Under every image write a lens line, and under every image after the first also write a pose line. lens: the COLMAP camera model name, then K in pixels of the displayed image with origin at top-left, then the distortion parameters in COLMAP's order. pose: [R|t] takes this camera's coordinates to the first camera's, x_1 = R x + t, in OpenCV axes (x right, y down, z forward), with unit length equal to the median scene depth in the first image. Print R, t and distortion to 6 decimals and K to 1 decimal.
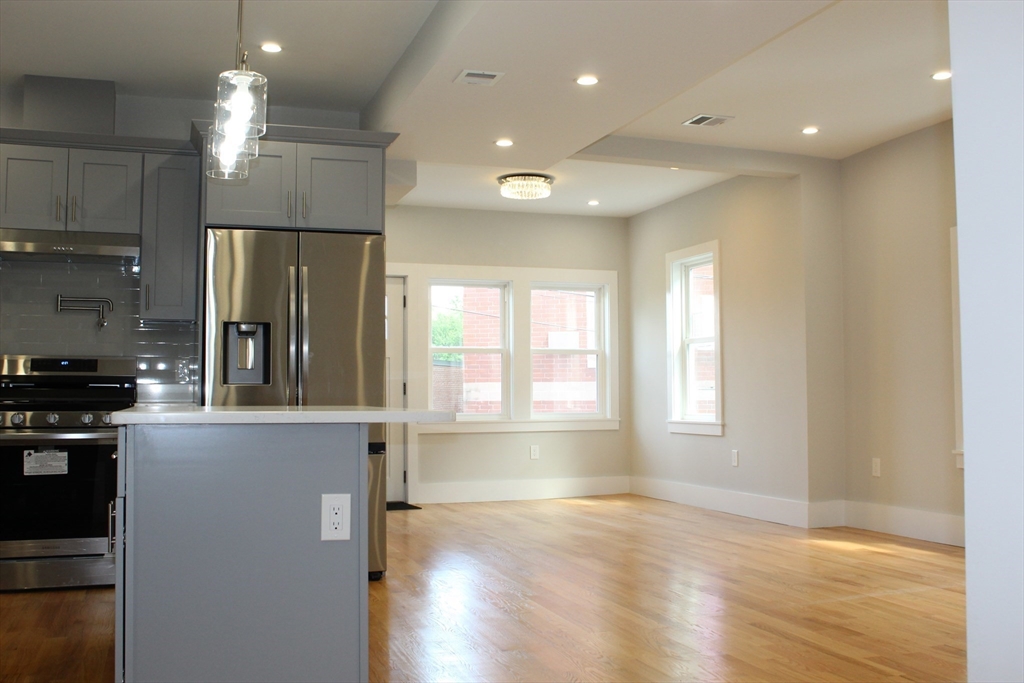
lens RADIAL K [[1024.2, 0, 501.0], [0, 1024.2, 327.6], [0, 0, 1]] dist [-0.081012, 0.000000]
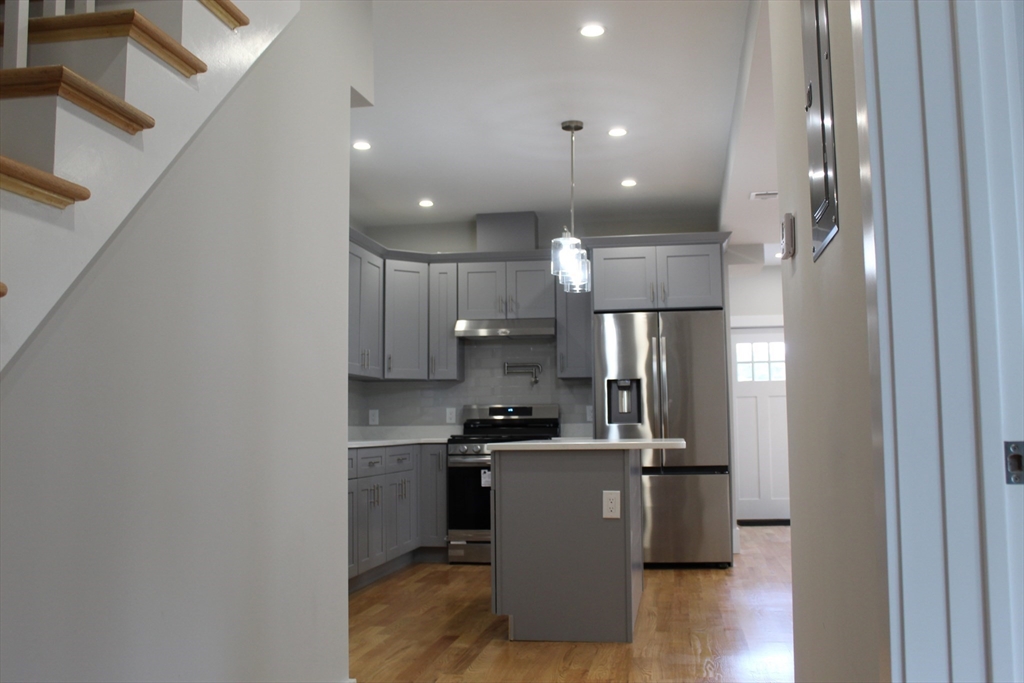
lens RADIAL K [[1024.2, 0, 514.4], [0, 1024.2, 340.3], [0, 0, 1]] dist [-0.081012, 0.000000]
pose [[0.889206, -0.046059, -0.455183, 0.245494], [0.037483, 0.998909, -0.027853, -0.023694], [0.455970, 0.007705, 0.889962, -0.302855]]
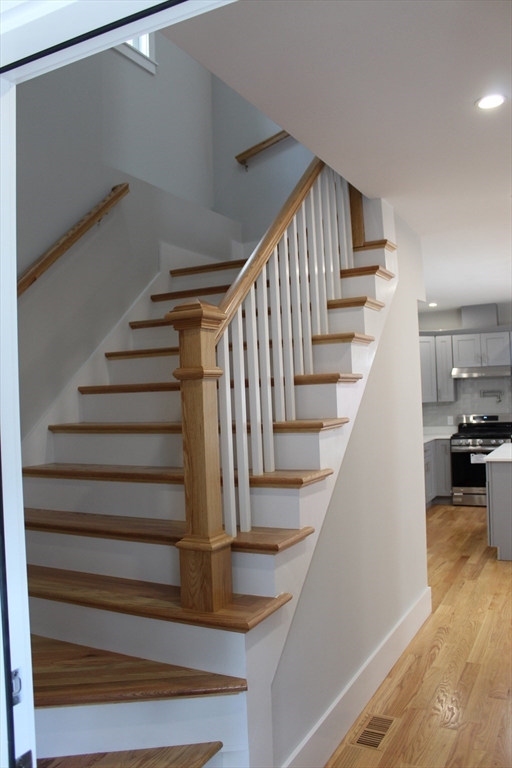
lens RADIAL K [[633.9, 0, 257.8], [0, 633.9, 382.2], [0, 0, 1]] dist [-0.138680, 0.079565]
pose [[0.695366, -0.040805, -0.717497, 0.296323], [0.082010, 0.996370, 0.022815, -0.137196], [0.713961, -0.074706, 0.696188, -0.489818]]
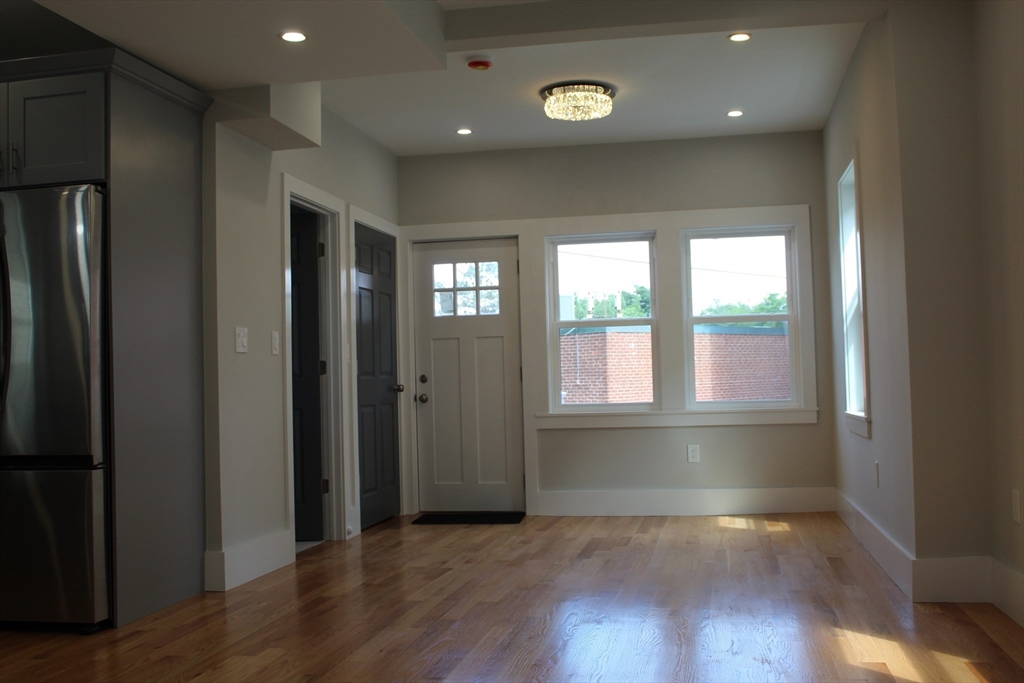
lens RADIAL K [[1024.2, 0, 519.9], [0, 1024.2, 336.1], [0, 0, 1]] dist [-0.081012, 0.000000]
pose [[0.867016, -0.037182, -0.496891, 0.528653], [0.052223, 0.998501, 0.016407, 0.027678], [0.495536, -0.040174, 0.867658, 0.499726]]
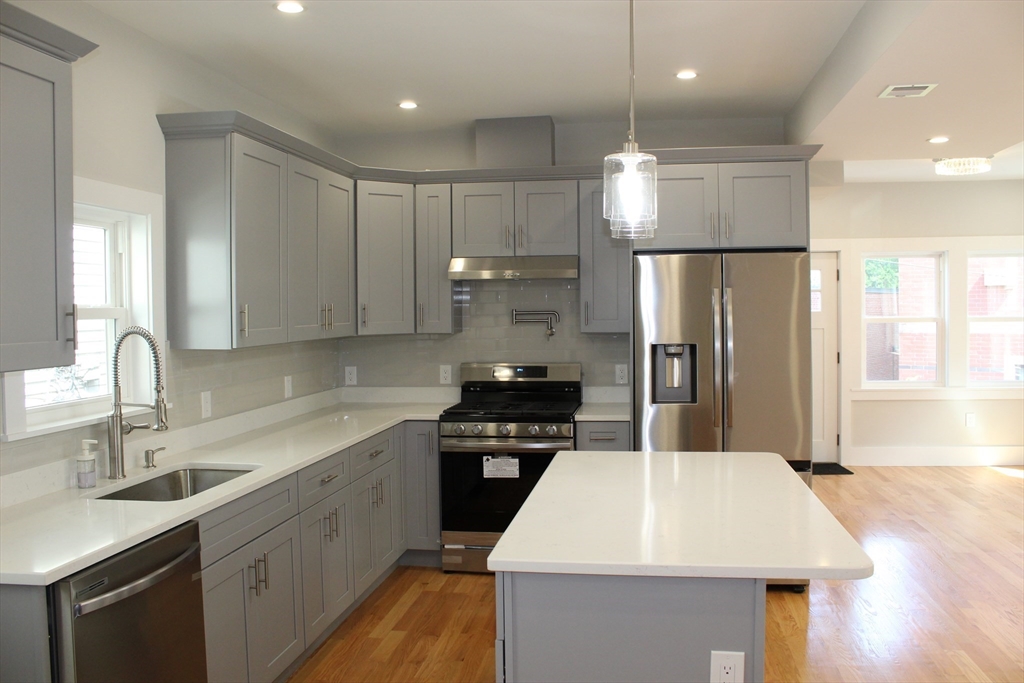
lens RADIAL K [[845.2, 0, 515.2], [0, 845.2, 333.7], [0, 0, 1]] dist [-0.138680, 0.079565]
pose [[0.889549, 0.006197, -0.456797, -0.000235], [0.038850, 0.995260, 0.089158, -0.093132], [0.455184, -0.097057, 0.885092, 0.155893]]
